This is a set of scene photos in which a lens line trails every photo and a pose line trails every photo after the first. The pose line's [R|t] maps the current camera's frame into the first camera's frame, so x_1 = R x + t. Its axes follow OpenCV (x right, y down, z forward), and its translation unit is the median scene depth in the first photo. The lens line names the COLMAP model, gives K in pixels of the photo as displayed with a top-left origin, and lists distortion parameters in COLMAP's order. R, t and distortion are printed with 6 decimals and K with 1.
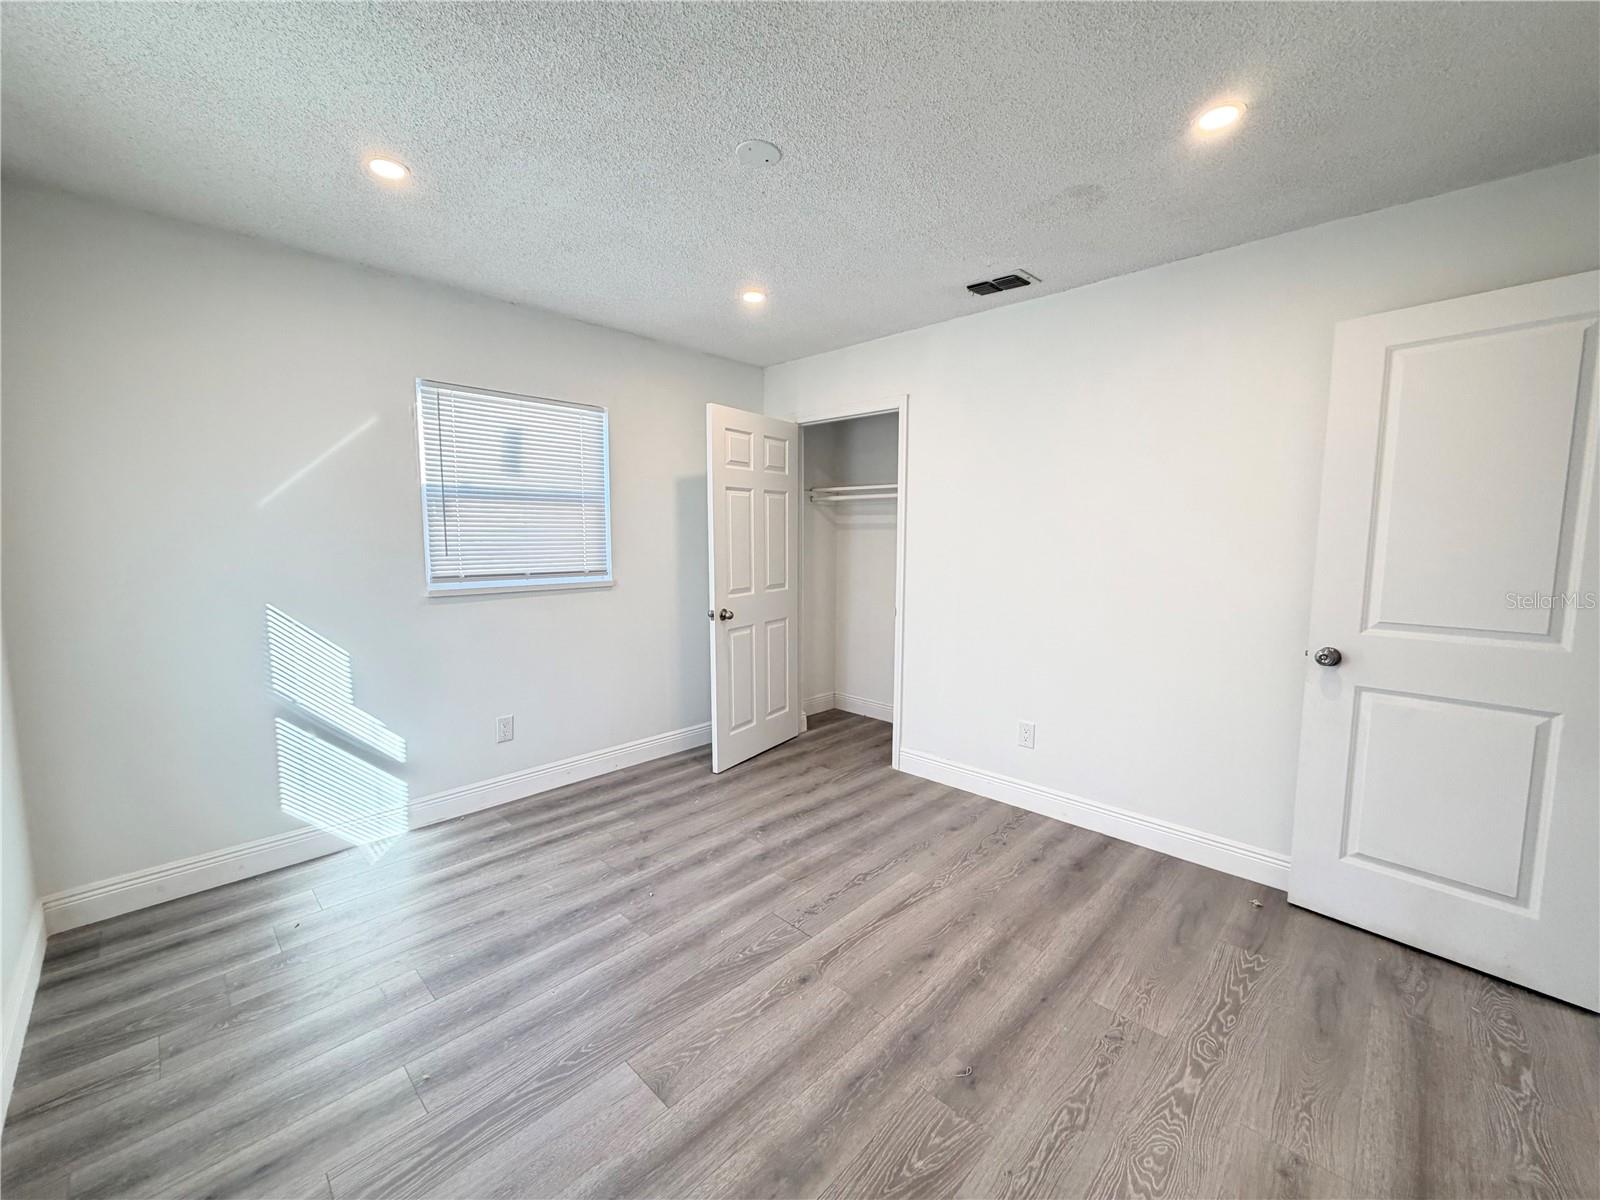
lens RADIAL K [[637.6, 0, 795.3], [0, 637.6, 598.6], [0, 0, 1]] dist [0.000683, 0.000241]
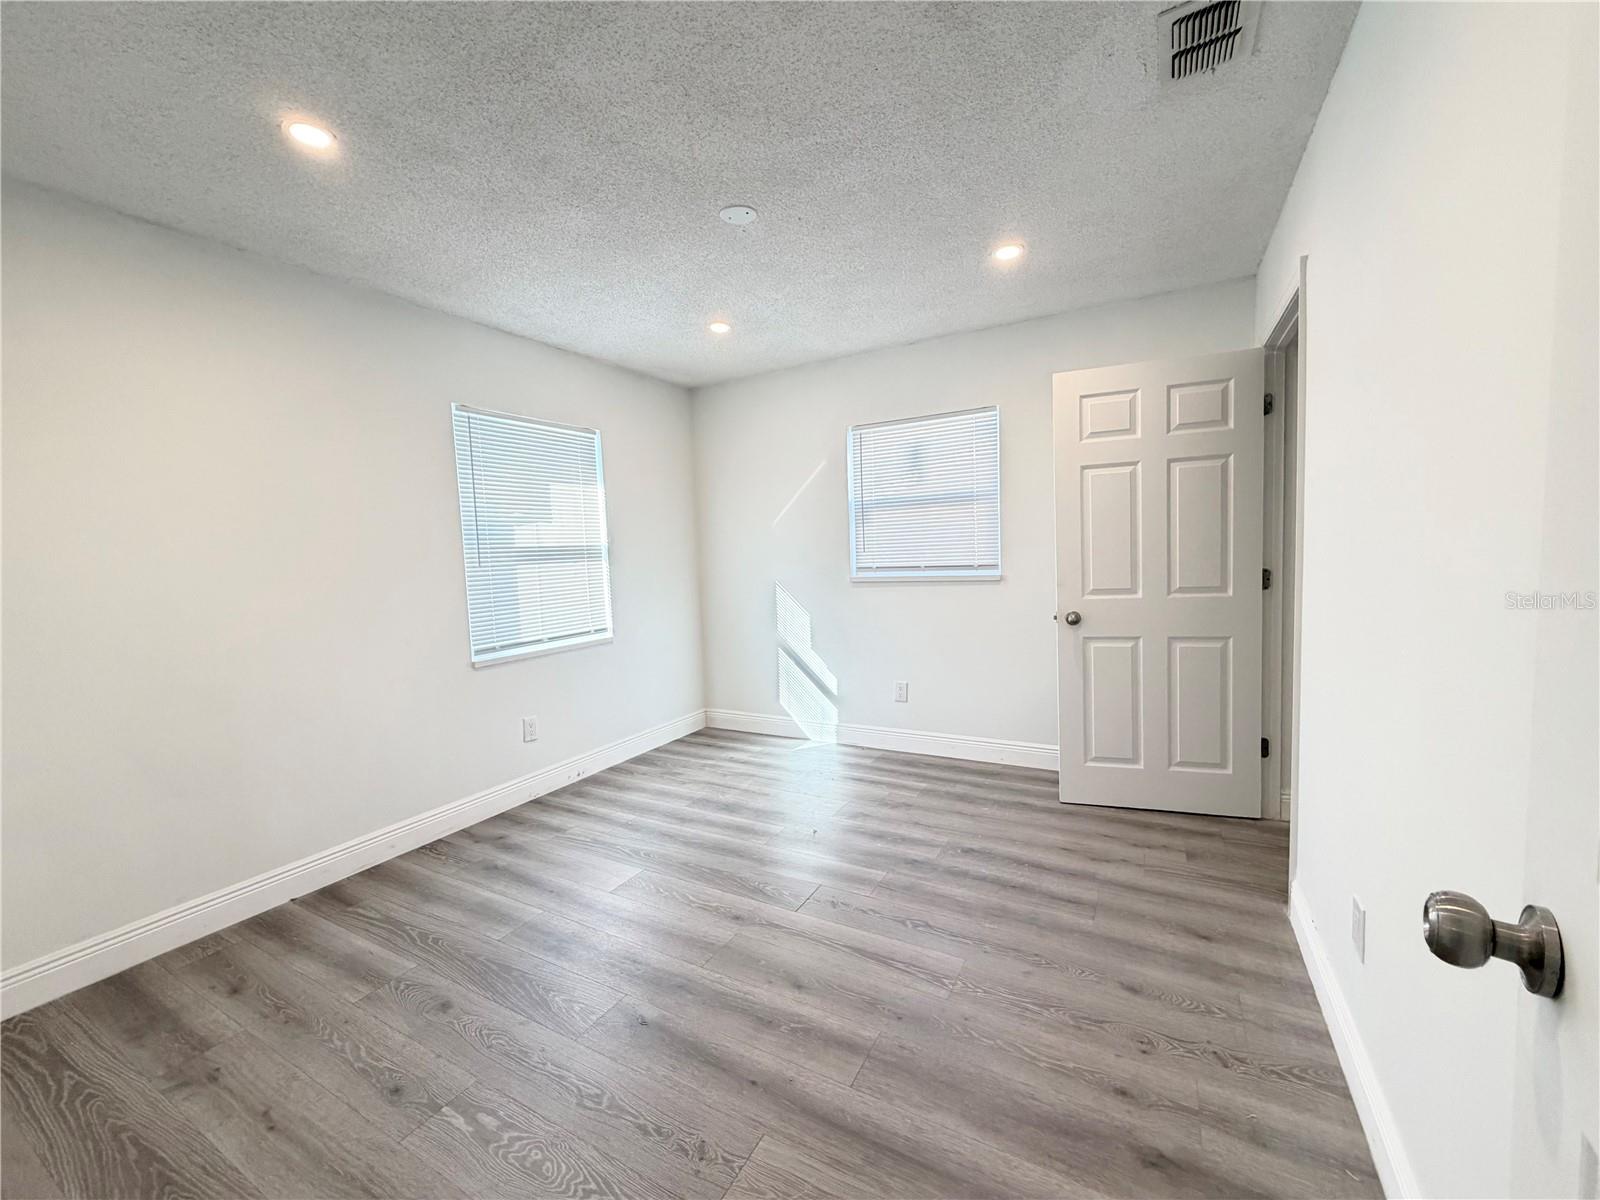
lens RADIAL K [[637.6, 0, 797.7], [0, 637.6, 603.9], [0, 0, 1]] dist [0.000683, 0.000241]
pose [[0.258611, 0.065577, -0.963753, 0.732591], [-0.058275, 0.996935, 0.052197, -0.020212], [0.964222, 0.042664, 0.261639, 0.515851]]
